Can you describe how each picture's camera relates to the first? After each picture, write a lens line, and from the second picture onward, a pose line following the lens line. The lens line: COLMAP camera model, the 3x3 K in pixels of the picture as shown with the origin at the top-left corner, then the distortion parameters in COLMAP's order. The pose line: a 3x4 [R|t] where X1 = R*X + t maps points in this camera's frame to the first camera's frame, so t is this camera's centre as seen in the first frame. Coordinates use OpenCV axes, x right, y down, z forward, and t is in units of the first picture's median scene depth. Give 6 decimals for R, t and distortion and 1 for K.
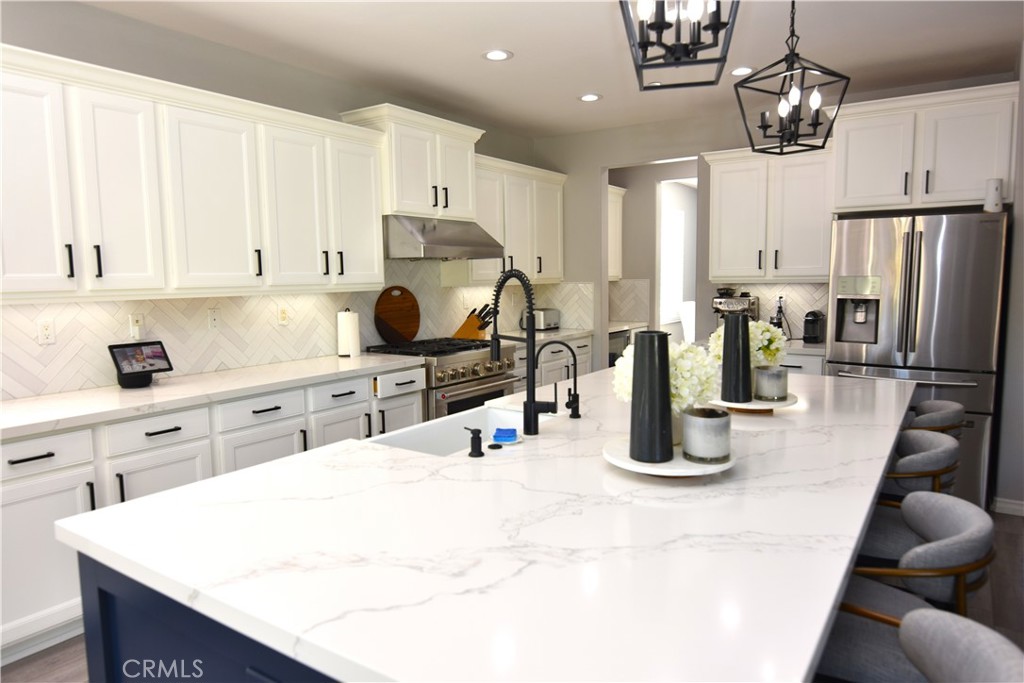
lens RADIAL K [[663.5, 0, 511.7], [0, 663.5, 342.5], [0, 0, 1]] dist [-0.000534, -0.005371]
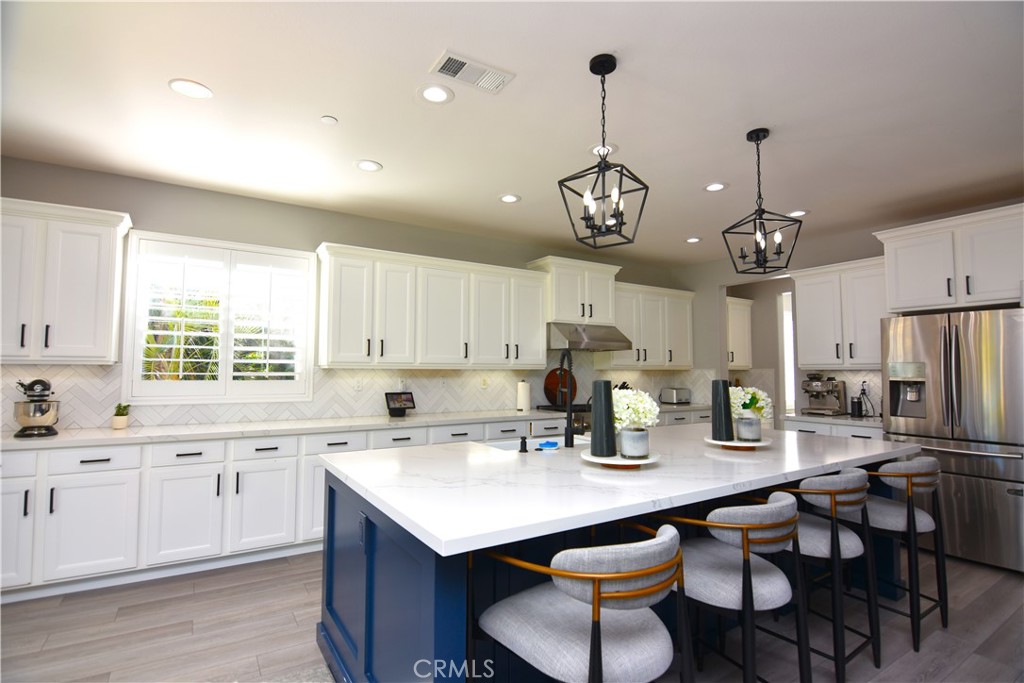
lens RADIAL K [[503.5, 0, 511.5], [0, 503.5, 343.7], [0, 0, 1]] dist [-0.018528, -0.001745]
pose [[0.915713, -0.006160, -0.401786, 0.225434], [-0.056311, 0.988049, -0.143486, 0.039612], [0.397868, 0.154017, 0.904422, -0.131437]]
